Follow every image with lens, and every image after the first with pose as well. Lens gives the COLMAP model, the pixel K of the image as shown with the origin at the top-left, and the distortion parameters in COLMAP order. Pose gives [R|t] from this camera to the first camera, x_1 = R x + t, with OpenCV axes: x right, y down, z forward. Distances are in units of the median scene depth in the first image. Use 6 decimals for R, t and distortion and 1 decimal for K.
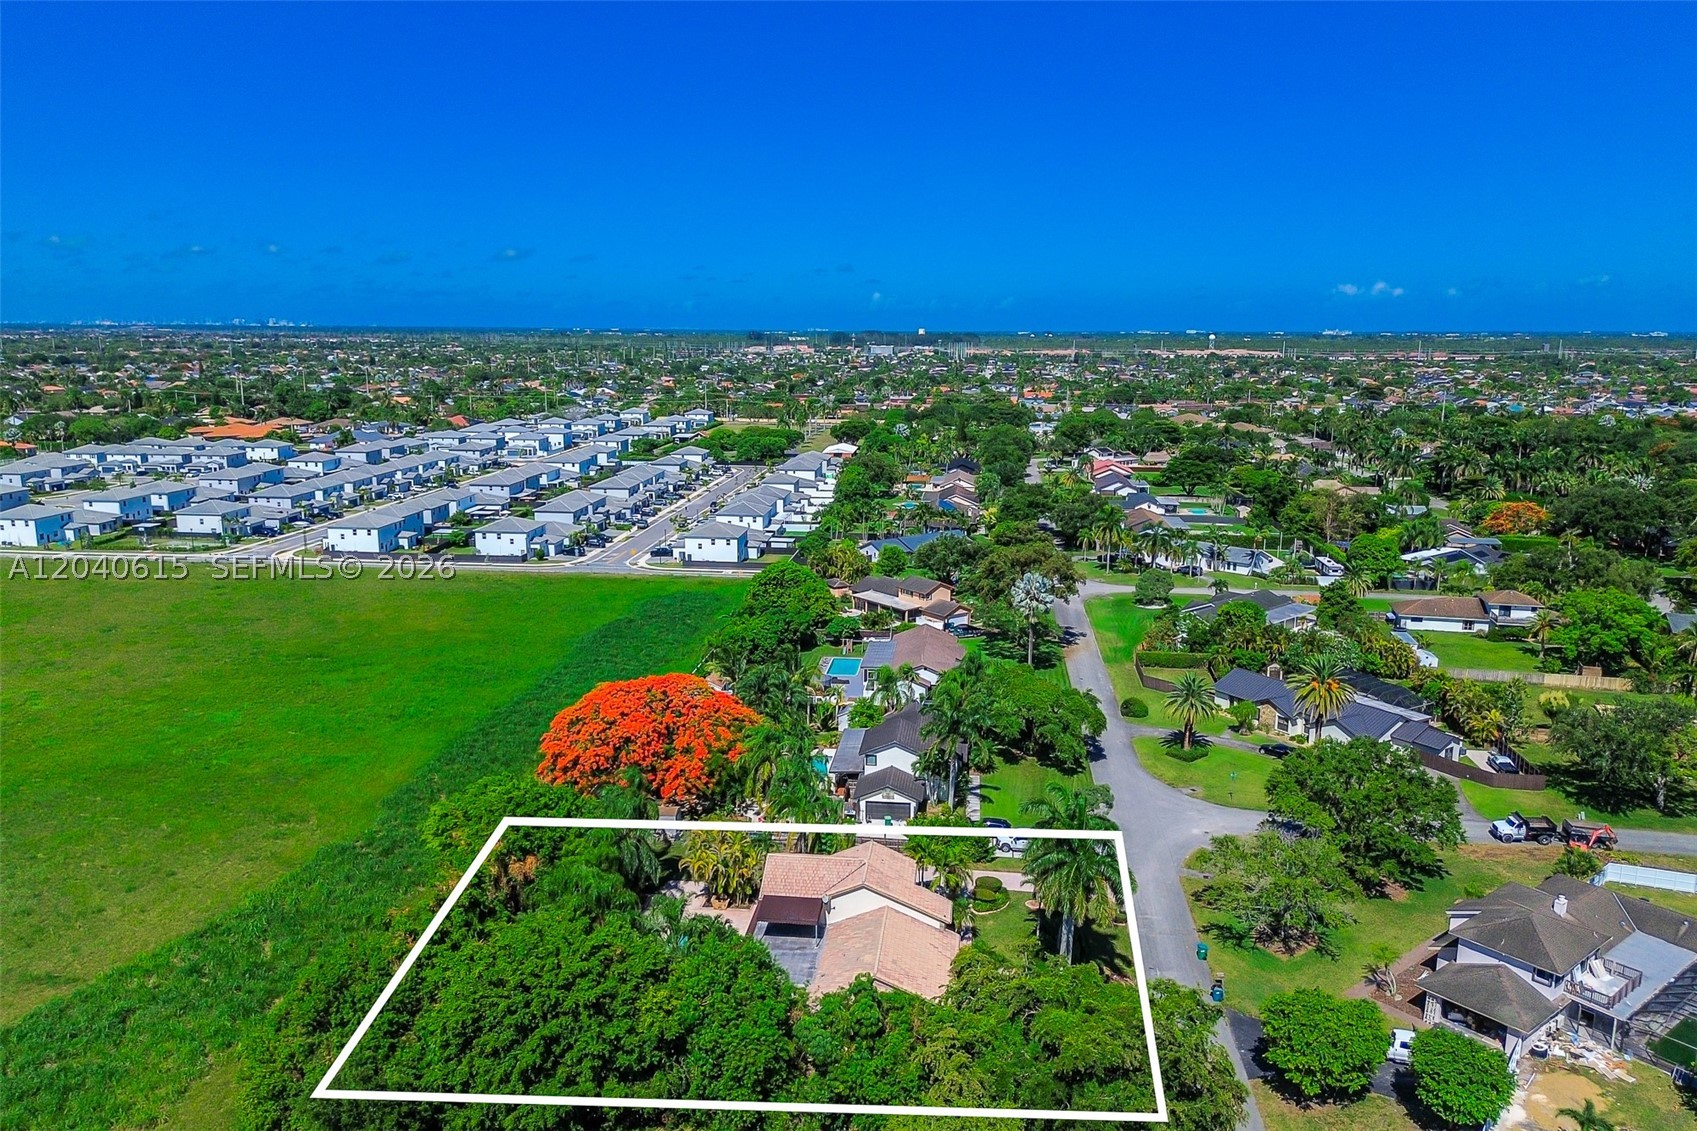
lens RADIAL K [[1212.1, 0, 853.6], [0, 1212.1, 559.4], [0, 0, 1]] dist [0.089669, -0.108372]
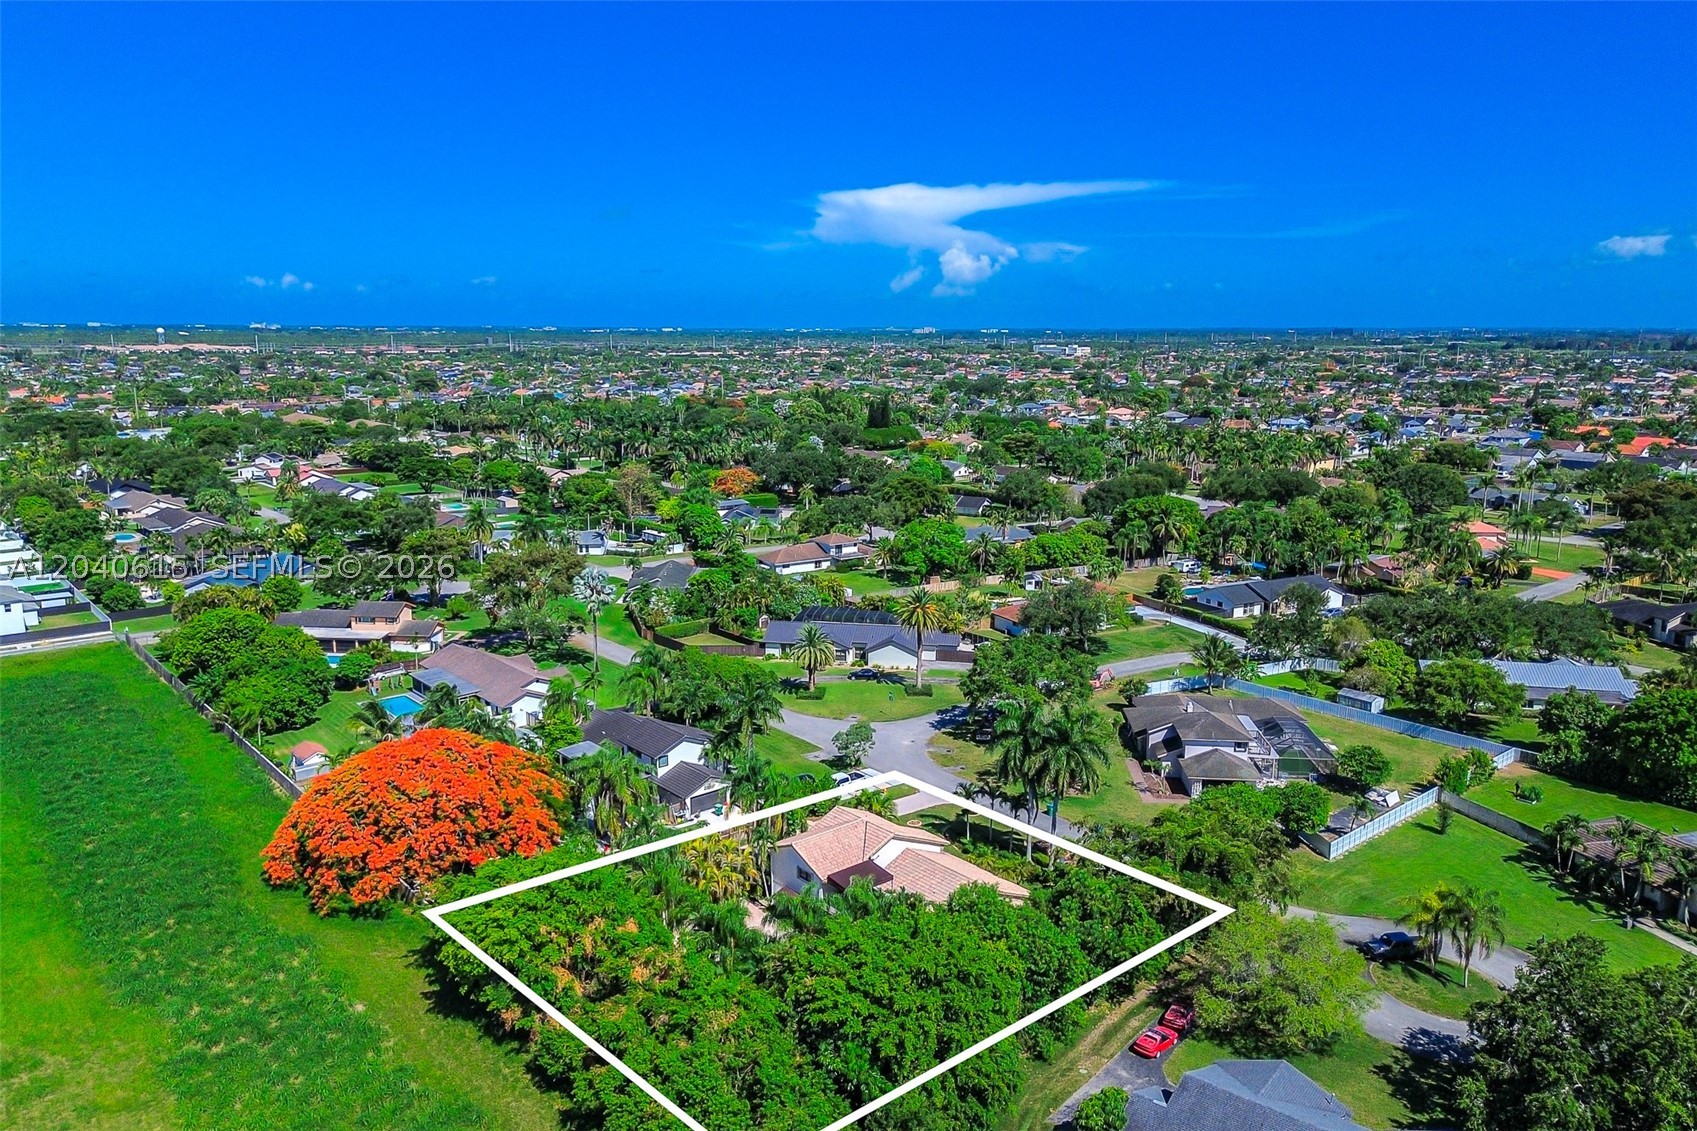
lens RADIAL K [[1212.1, 0, 853.6], [0, 1212.1, 559.4], [0, 0, 1]] dist [0.089669, -0.108372]
pose [[0.680249, -0.141723, 0.719150, -0.362939], [0.138200, 0.988331, 0.064046, -0.025543], [-0.719835, 0.055819, 0.691897, 0.118584]]
